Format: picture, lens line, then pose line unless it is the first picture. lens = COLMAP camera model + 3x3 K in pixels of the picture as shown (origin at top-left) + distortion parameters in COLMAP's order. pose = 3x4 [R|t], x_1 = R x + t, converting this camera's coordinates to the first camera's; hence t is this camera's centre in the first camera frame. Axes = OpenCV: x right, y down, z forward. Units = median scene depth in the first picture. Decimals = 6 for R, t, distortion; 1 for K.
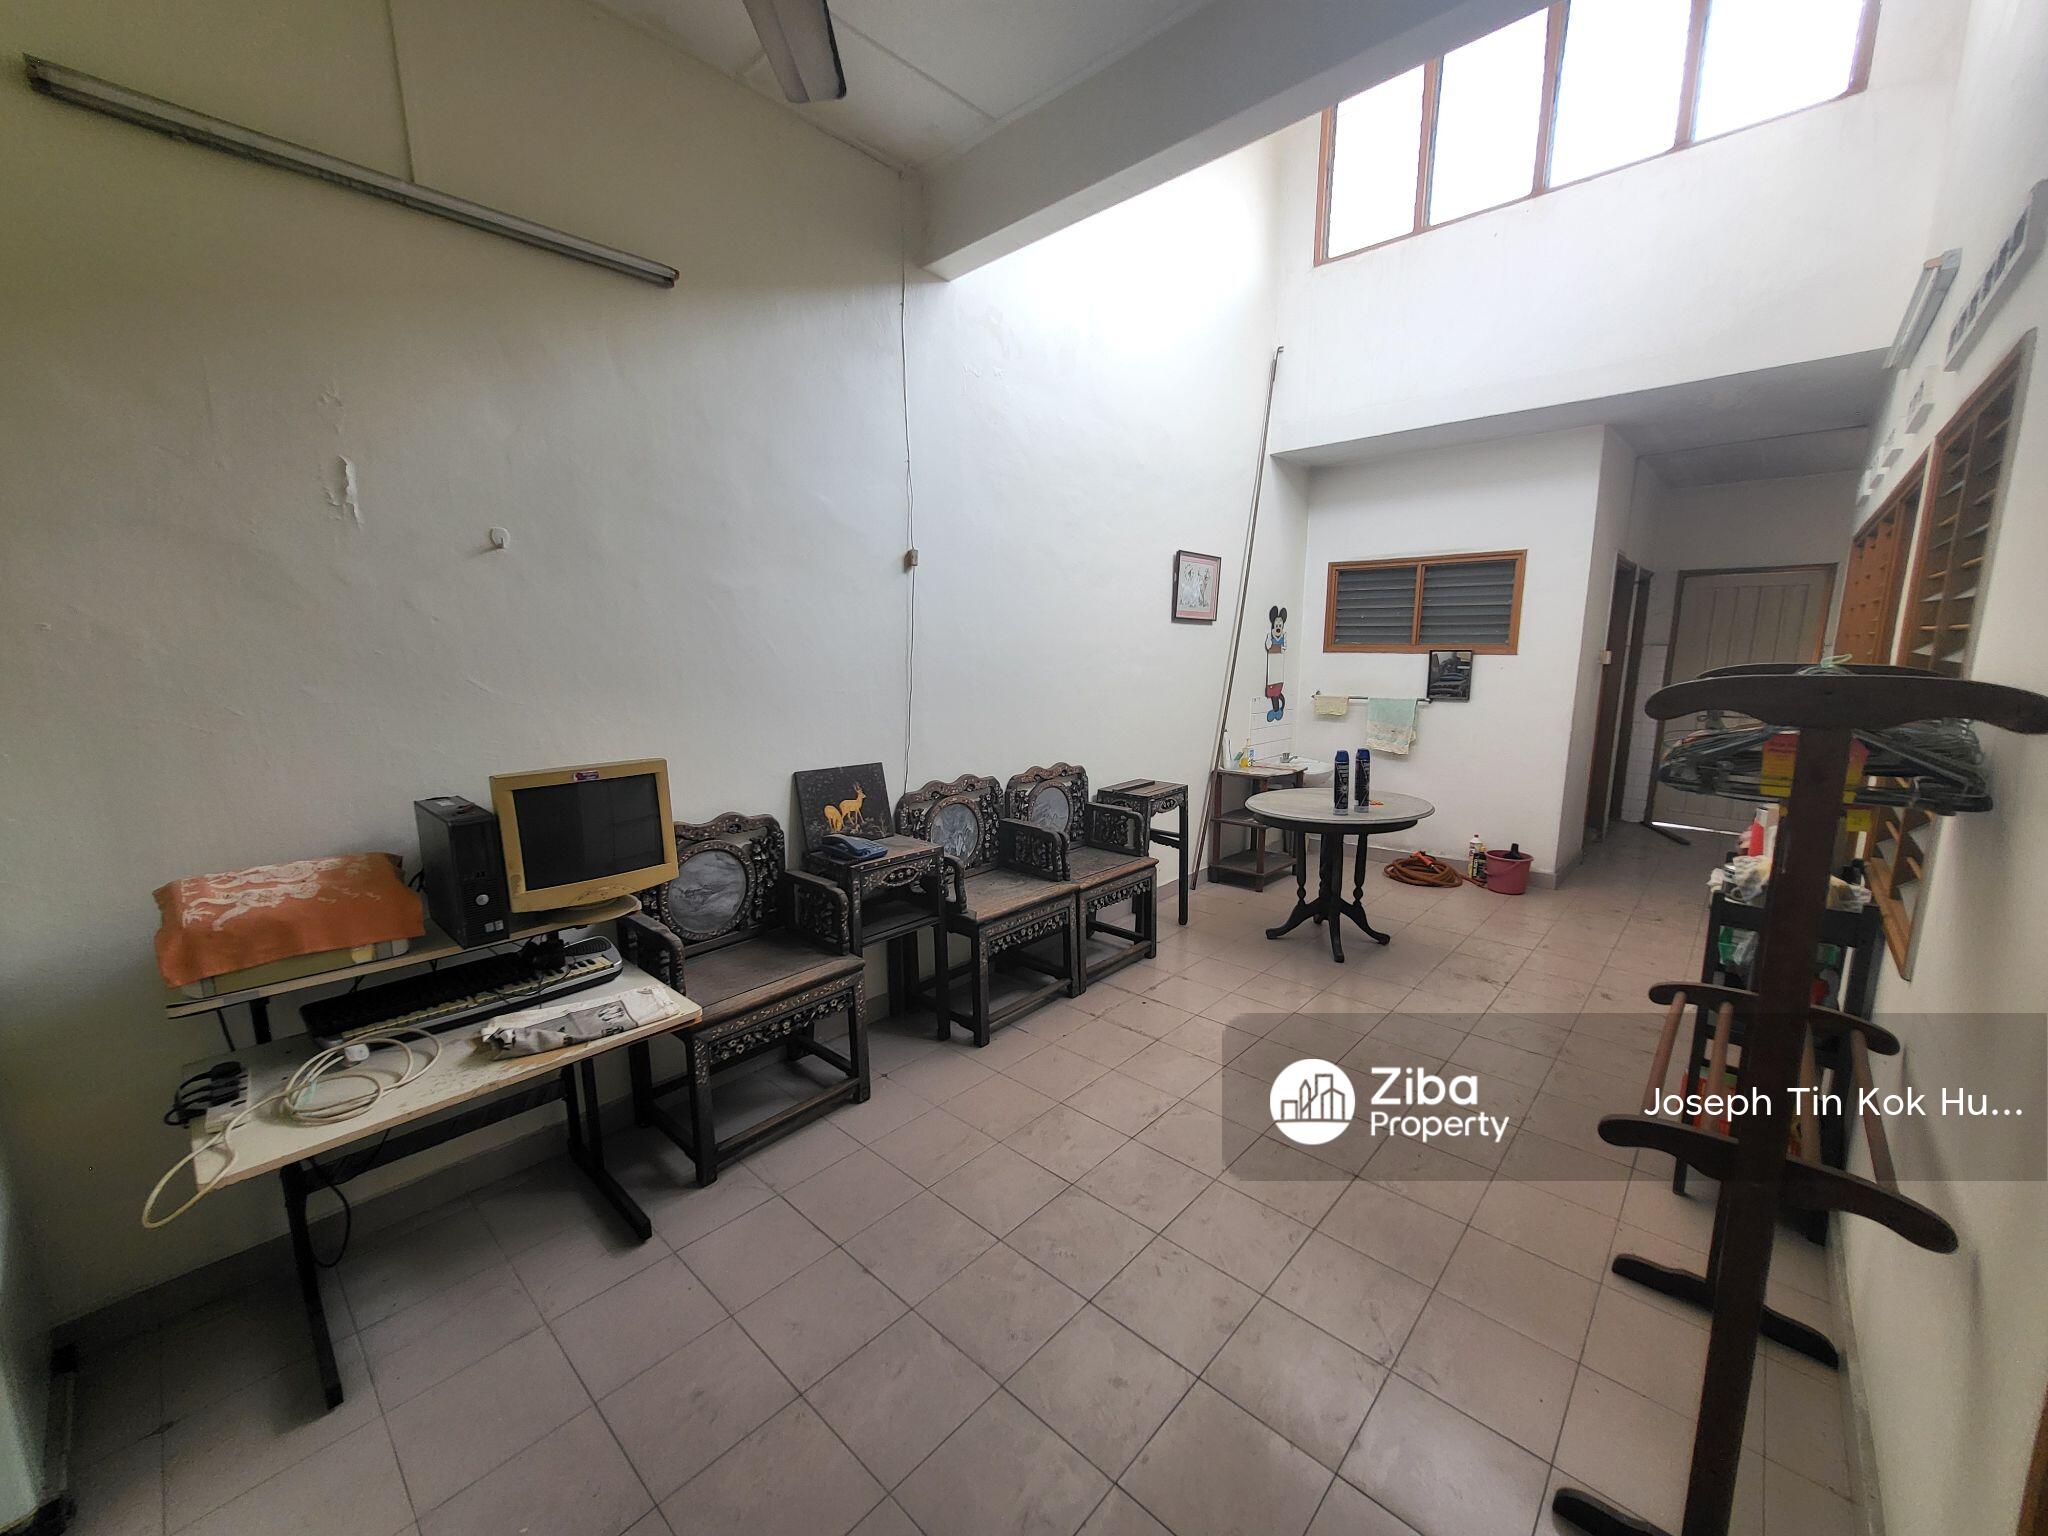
lens RADIAL K [[797.1, 0, 1040.3], [0, 797.1, 784.8], [0, 0, 1]] dist [-0.000170, 0.001976]
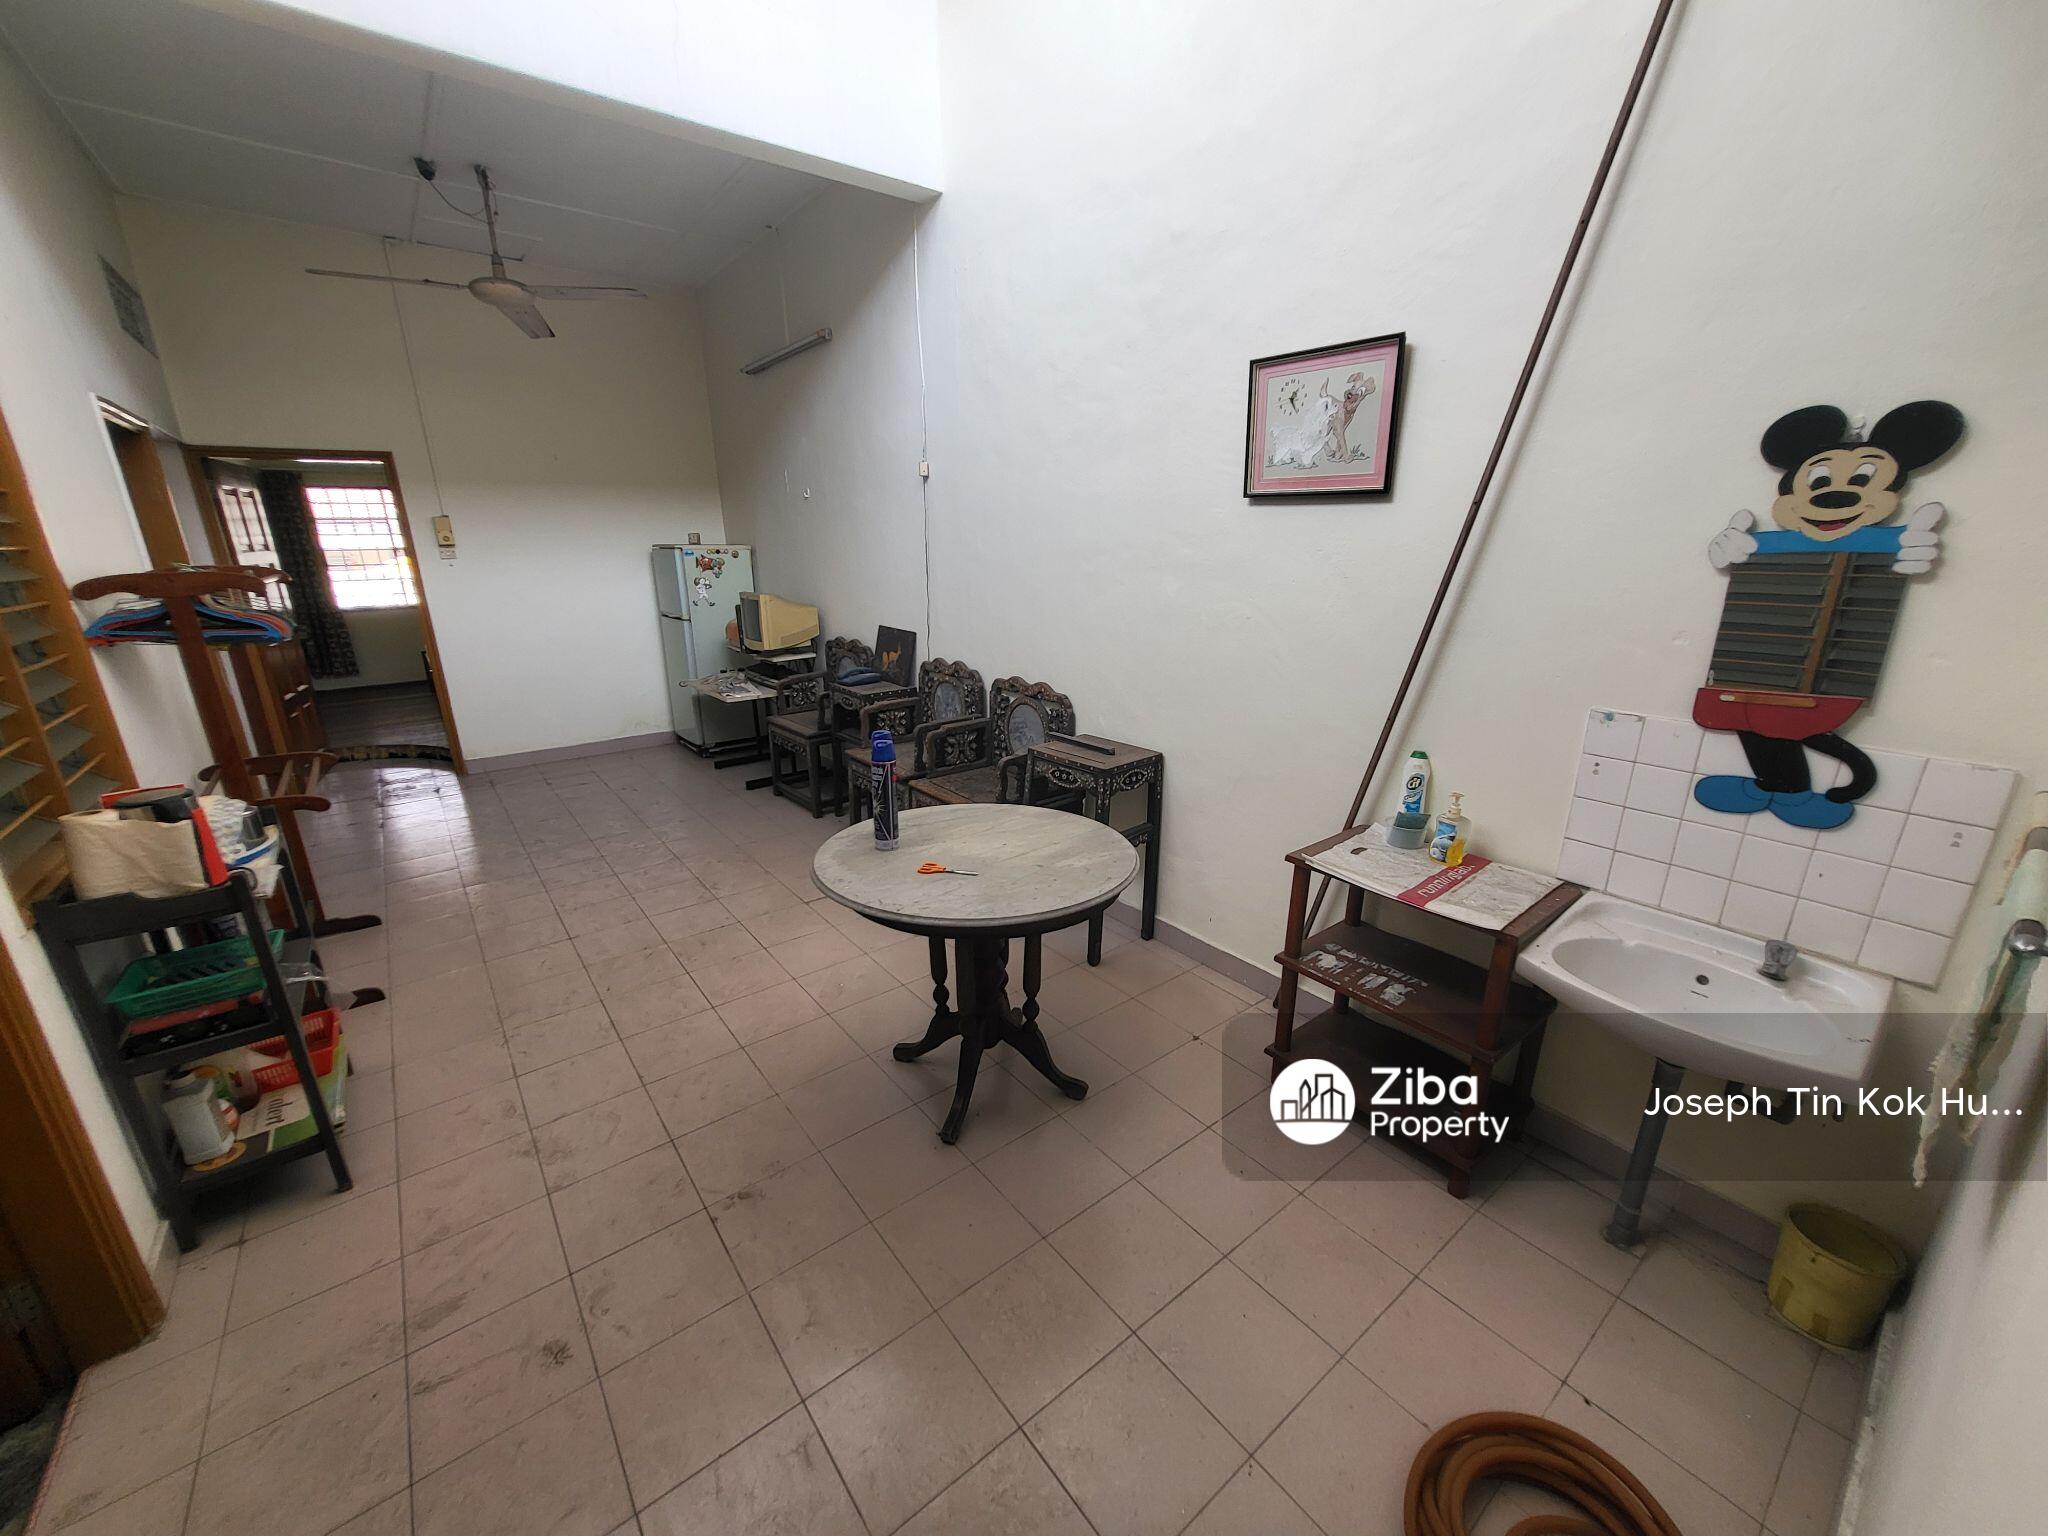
lens RADIAL K [[797.1, 0, 1029.0], [0, 797.1, 778.1], [0, 0, 1]] dist [-0.000170, 0.001976]
pose [[-0.163802, 0.288834, -0.943262, 0.886092], [-0.171355, 0.933311, 0.315544, -0.204625], [0.971497, 0.213319, -0.103385, 1.111174]]
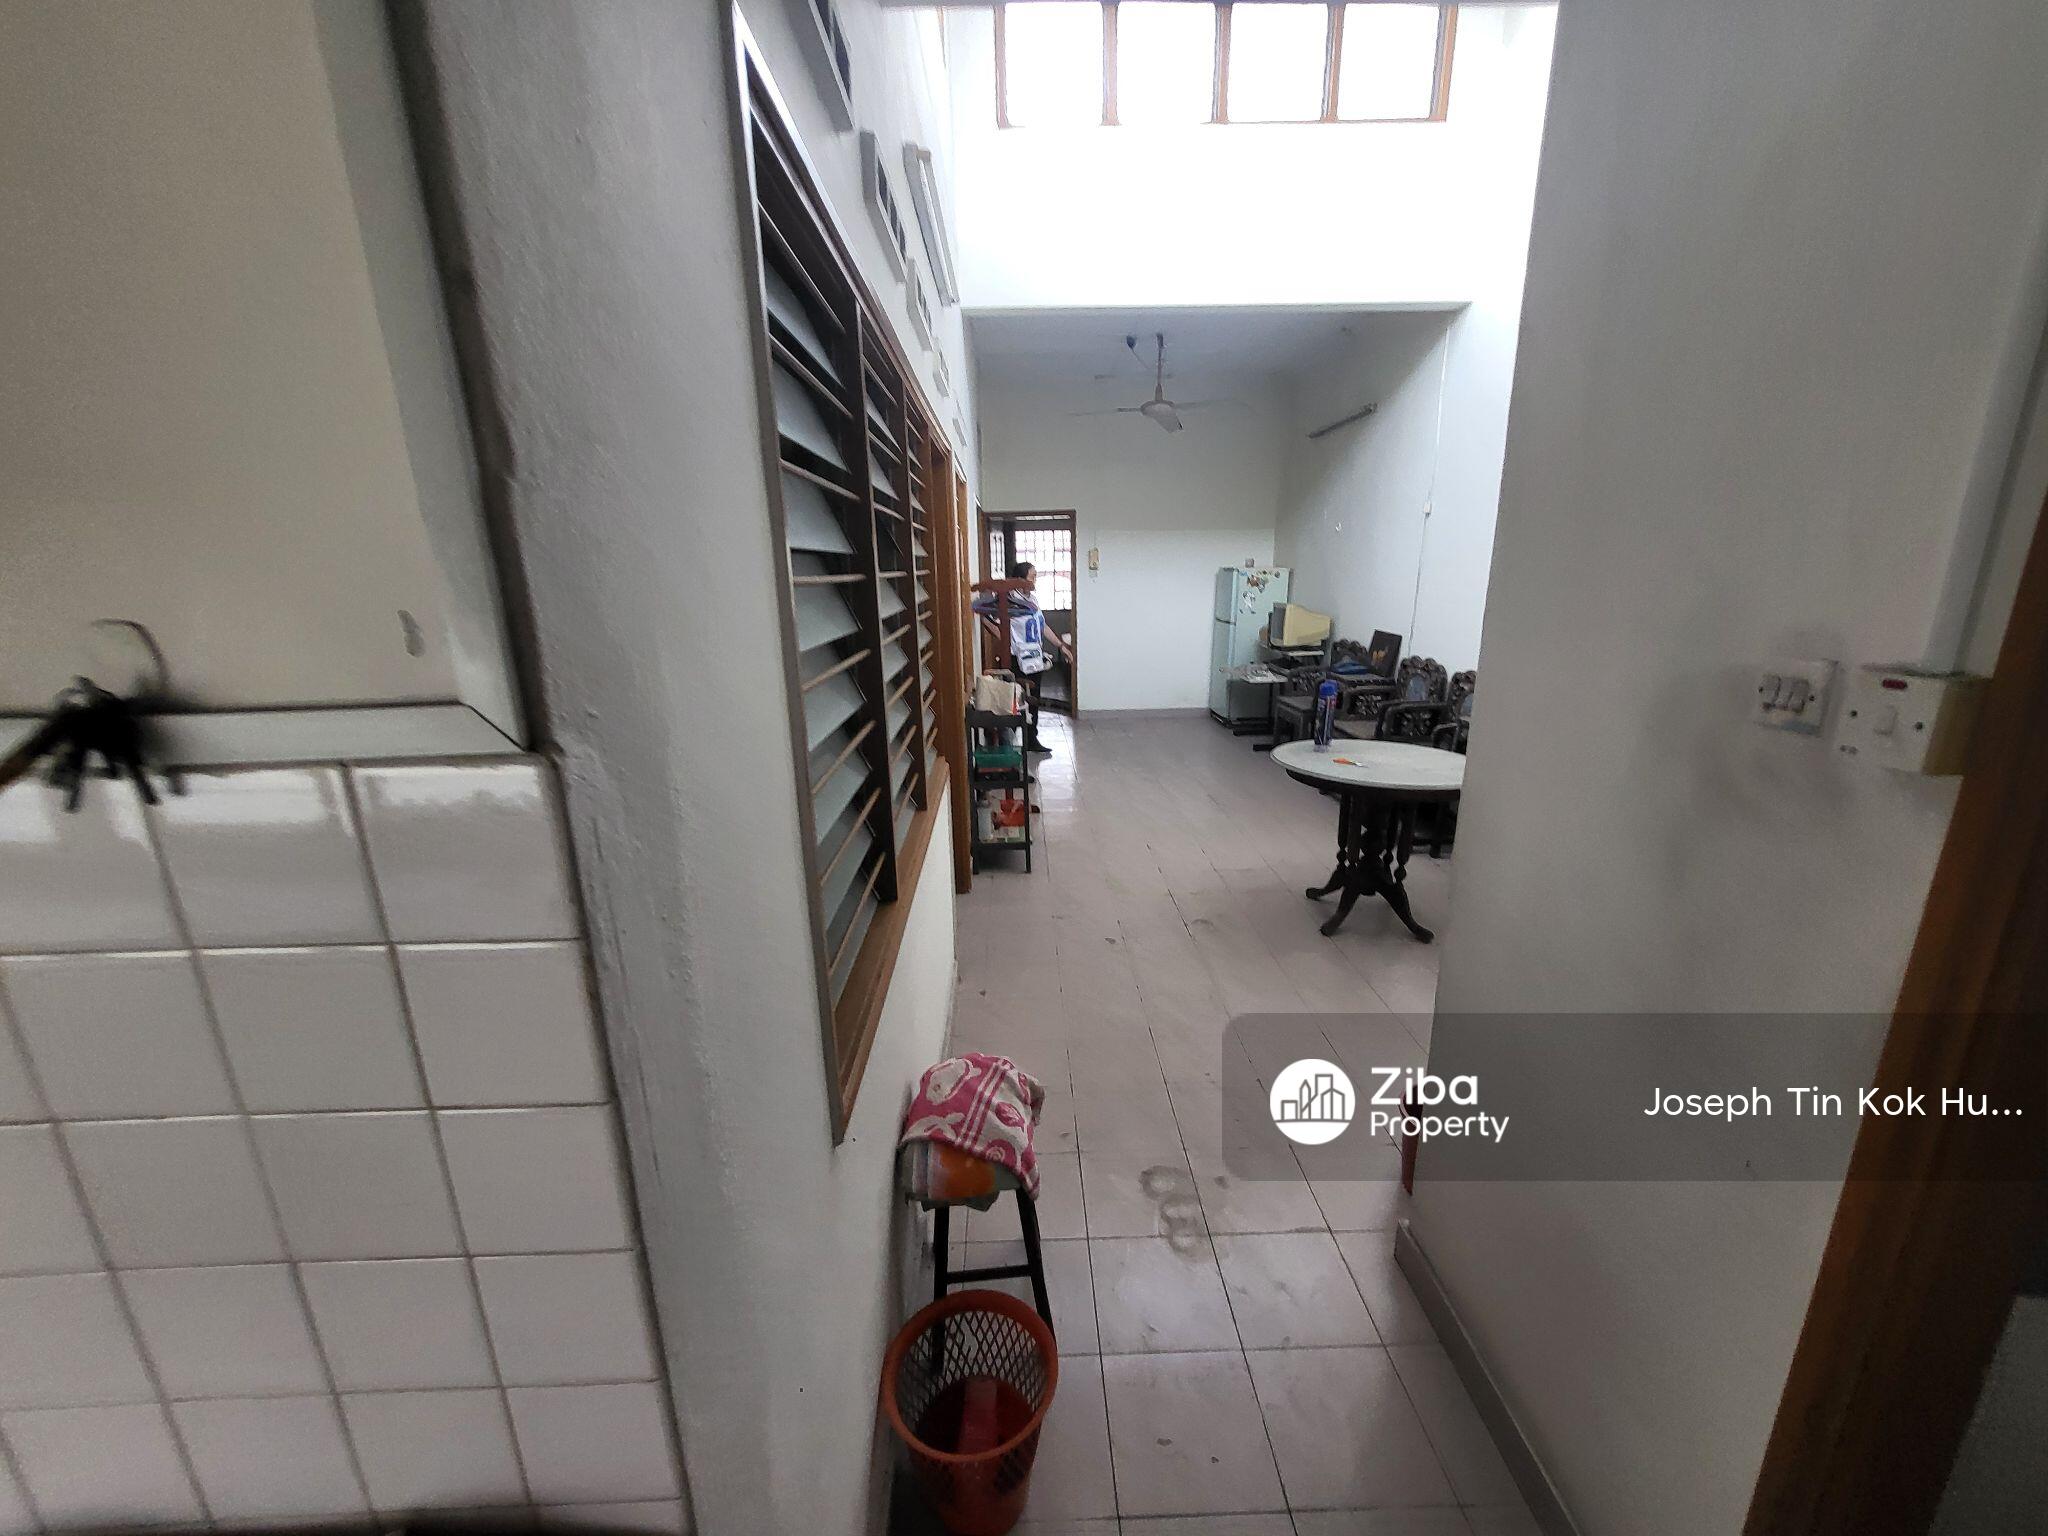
lens RADIAL K [[797.1, 0, 1025.8], [0, 797.1, 783.3], [0, 0, 1]] dist [-0.000170, 0.001976]
pose [[-0.731578, 0.190667, -0.654553, 1.244688], [-0.107631, 0.915755, 0.387051, -0.248419], [0.673208, 0.353608, -0.649424, 1.348969]]
